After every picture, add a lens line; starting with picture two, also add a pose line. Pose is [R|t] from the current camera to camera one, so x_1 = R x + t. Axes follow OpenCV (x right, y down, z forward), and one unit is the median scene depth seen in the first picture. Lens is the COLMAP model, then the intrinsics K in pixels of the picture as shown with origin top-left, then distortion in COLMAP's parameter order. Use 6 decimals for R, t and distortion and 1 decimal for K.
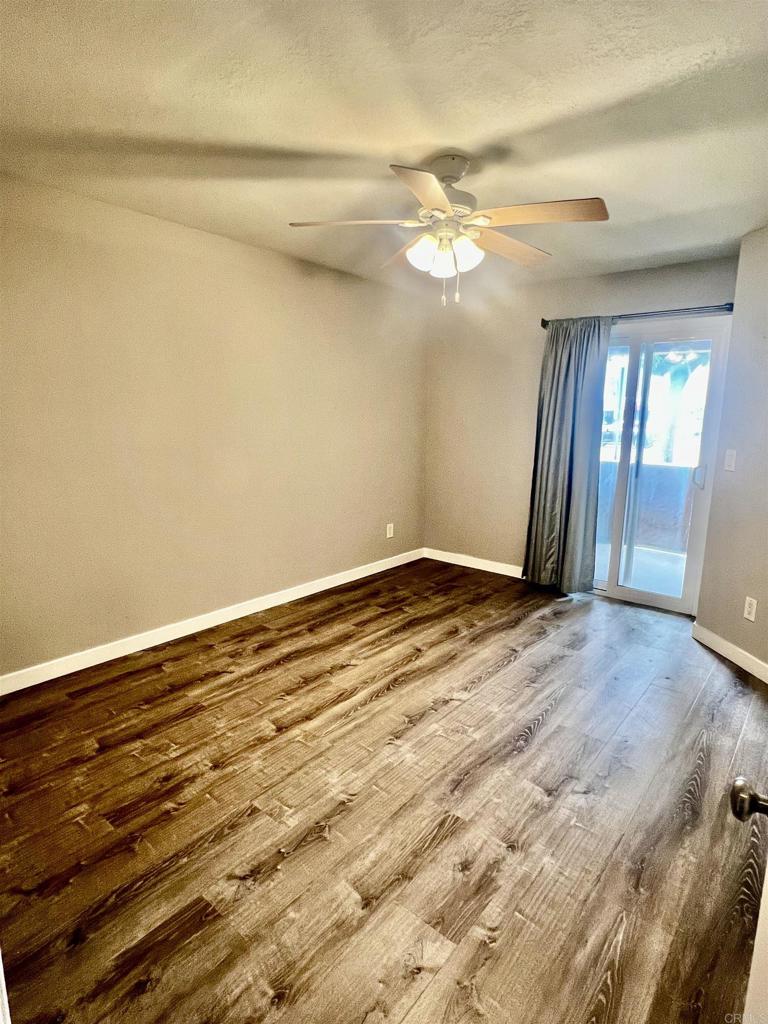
lens RADIAL K [[541.9, 0, 384.0], [0, 541.9, 512.0], [0, 0, 1]] dist [0.000463, -0.000781]
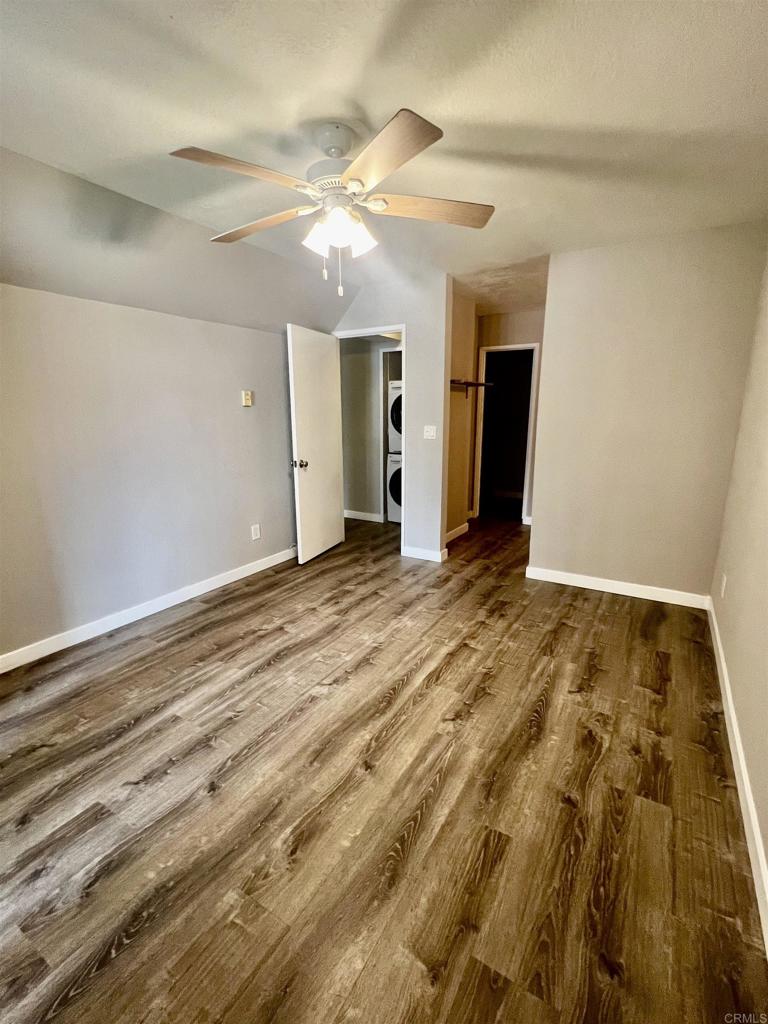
lens RADIAL K [[458.8, 0, 384.0], [0, 458.8, 512.0], [0, 0, 1]] dist [-0.001351, 0.000485]
pose [[-0.989300, 0.024036, -0.143900, 0.139510], [-0.033841, 0.921627, 0.386599, -0.287151], [0.141914, 0.387332, -0.910952, 1.660031]]
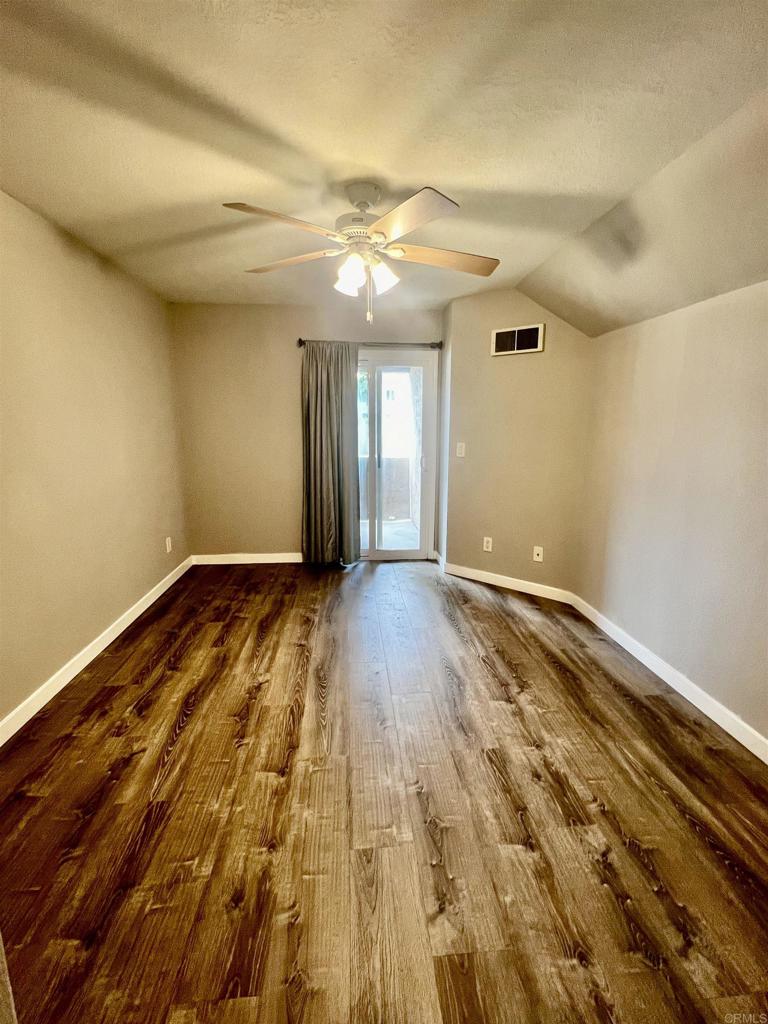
lens RADIAL K [[458.8, 0, 384.0], [0, 458.8, 512.0], [0, 0, 1]] dist [-0.001351, 0.000485]
pose [[0.712676, -0.147748, 0.685758, -0.474840], [0.133682, 0.988258, 0.073994, -0.056675], [-0.688638, 0.038940, 0.724059, 0.276114]]
